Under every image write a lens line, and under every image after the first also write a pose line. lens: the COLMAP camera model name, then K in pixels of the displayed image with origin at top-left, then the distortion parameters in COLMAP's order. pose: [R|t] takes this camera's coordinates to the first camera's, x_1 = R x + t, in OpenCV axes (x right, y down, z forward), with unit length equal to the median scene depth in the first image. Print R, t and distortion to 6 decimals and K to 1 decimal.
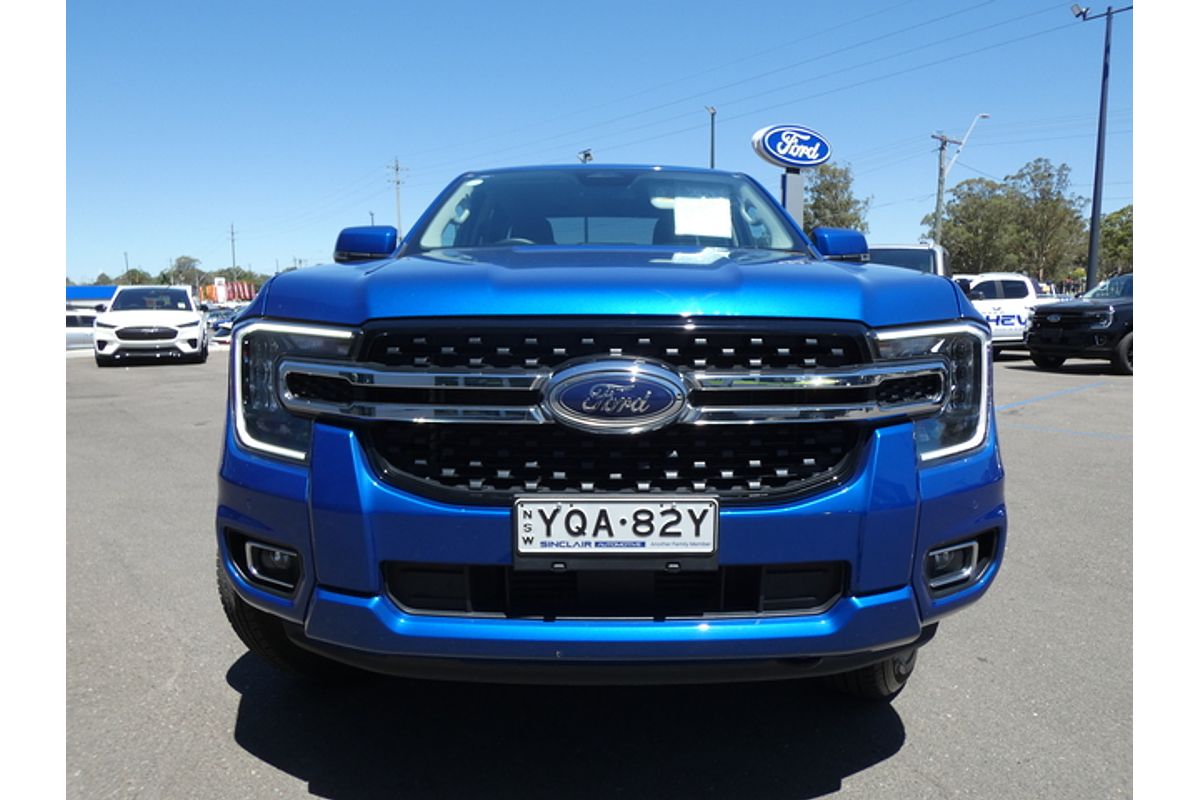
lens RADIAL K [[759.5, 0, 599.0], [0, 759.5, 392.5], [0, 0, 1]] dist [-0.025961, 0.000303]
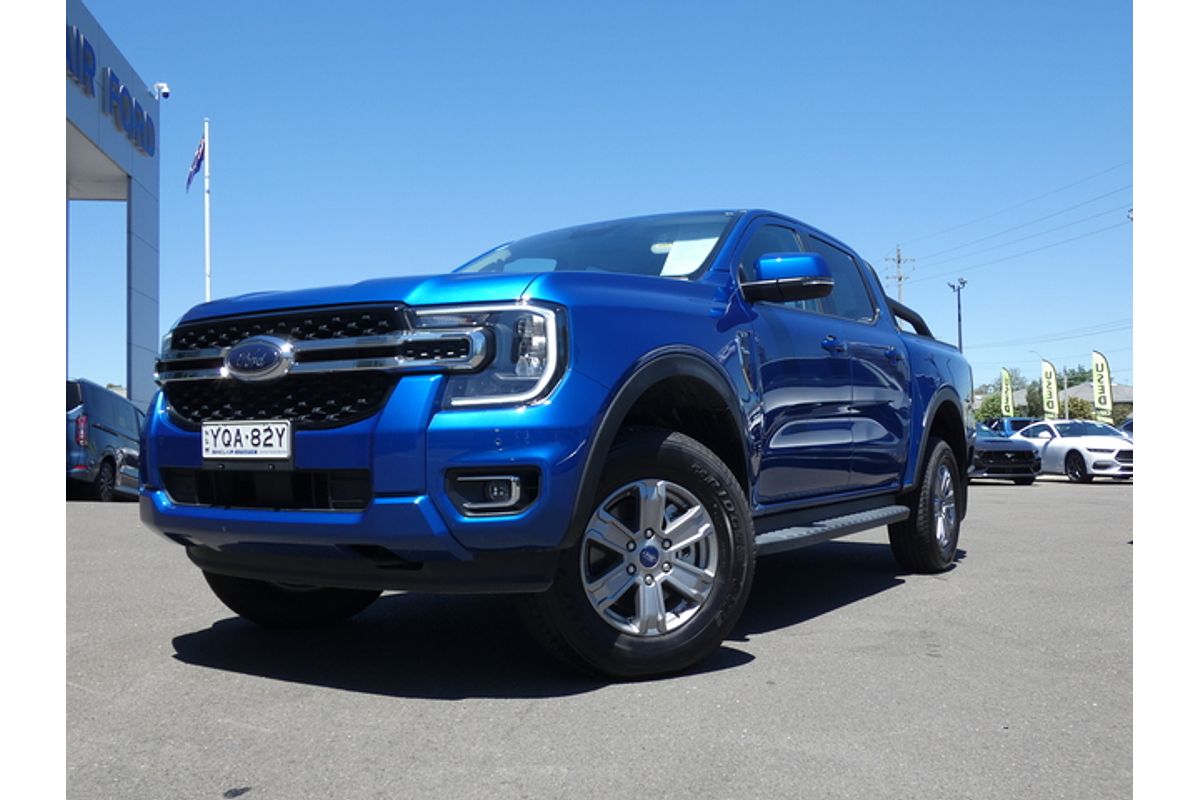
lens RADIAL K [[1051.0, 0, 617.1], [0, 1051.0, 371.0], [0, 0, 1]] dist [-0.035347, -0.004149]
pose [[0.854246, -0.043483, -0.518047, 1.775143], [-0.053492, 0.983855, -0.170788, 0.360405], [0.517109, 0.173606, 0.838128, -0.414507]]
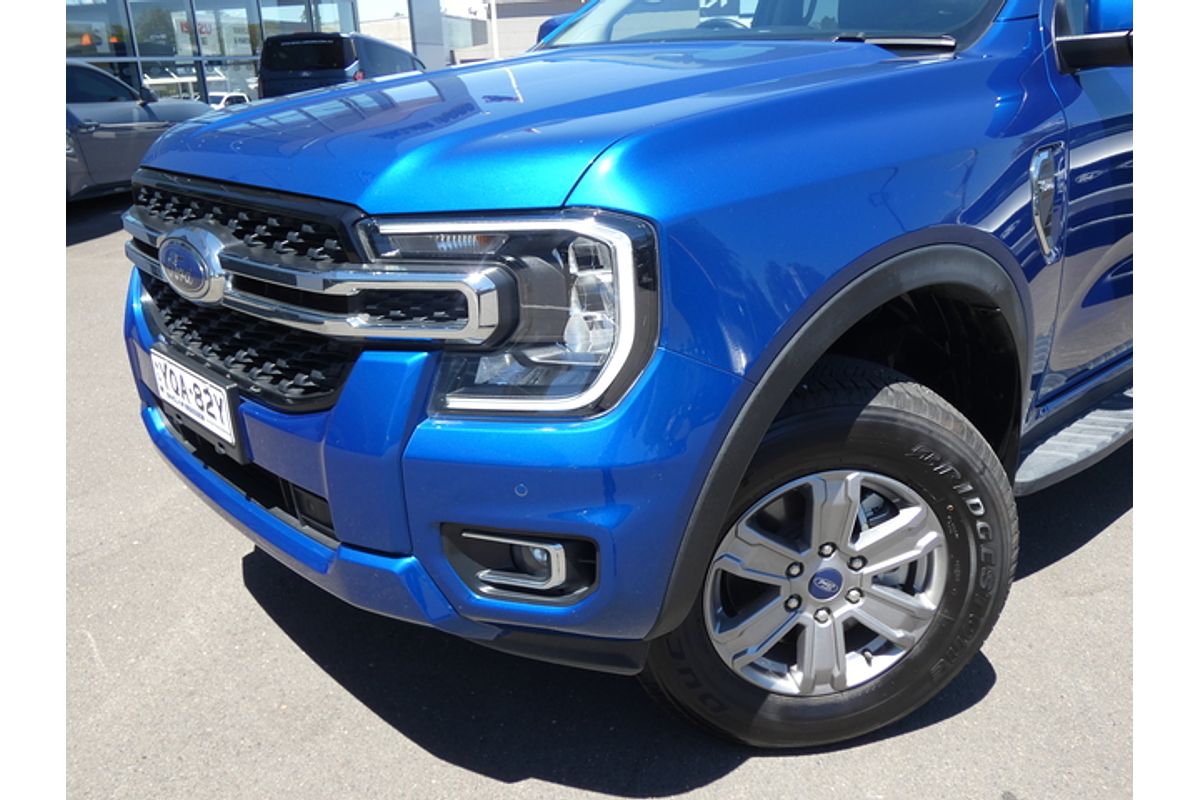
lens RADIAL K [[963.9, 0, 608.2], [0, 963.9, 393.6], [0, 0, 1]] dist [-0.017272, -0.008290]
pose [[0.670513, 0.228138, -0.705950, 1.291745], [-0.061845, 0.965422, 0.253249, -0.180523], [0.739315, -0.126147, 0.661438, 0.566684]]
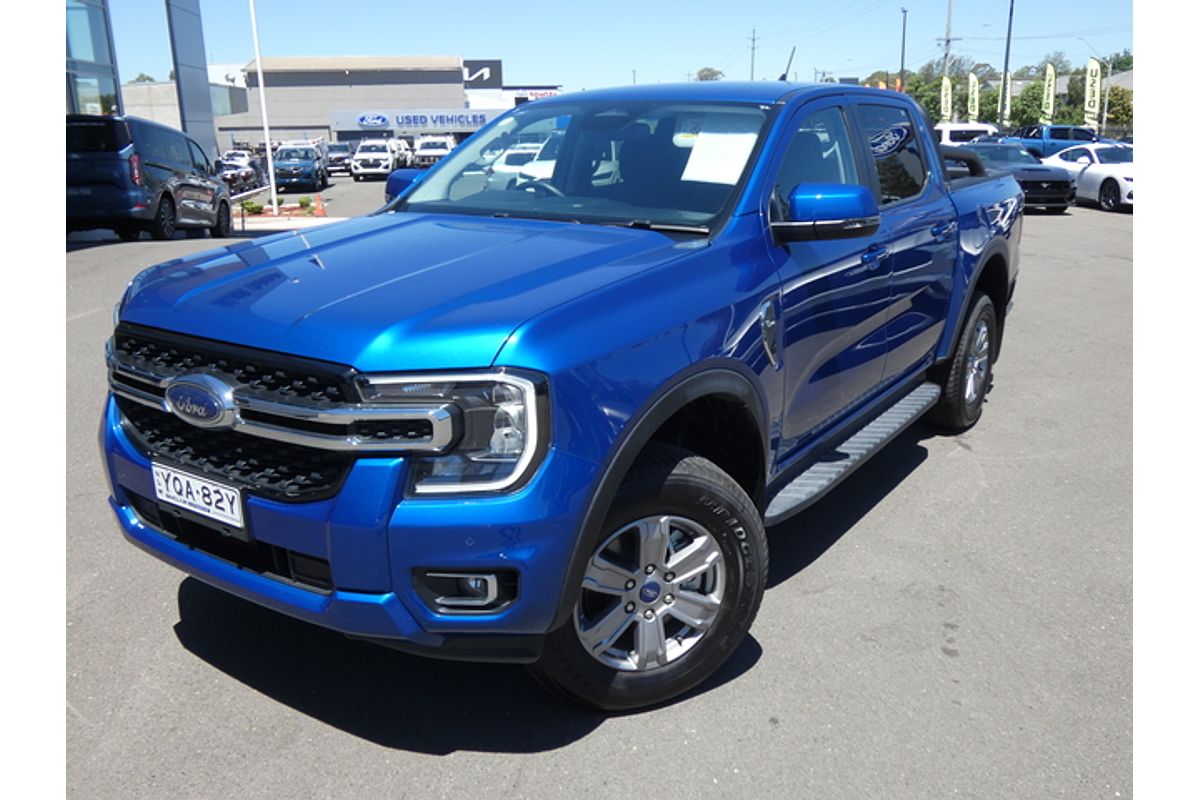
lens RADIAL K [[969.4, 0, 616.7], [0, 969.4, 381.4], [0, 0, 1]] dist [-0.028775, 0.012782]
pose [[0.829089, 0.143114, -0.540490, 1.573055], [-0.063587, 0.984549, 0.163155, -0.359406], [0.555489, -0.100902, 0.825379, -0.001191]]
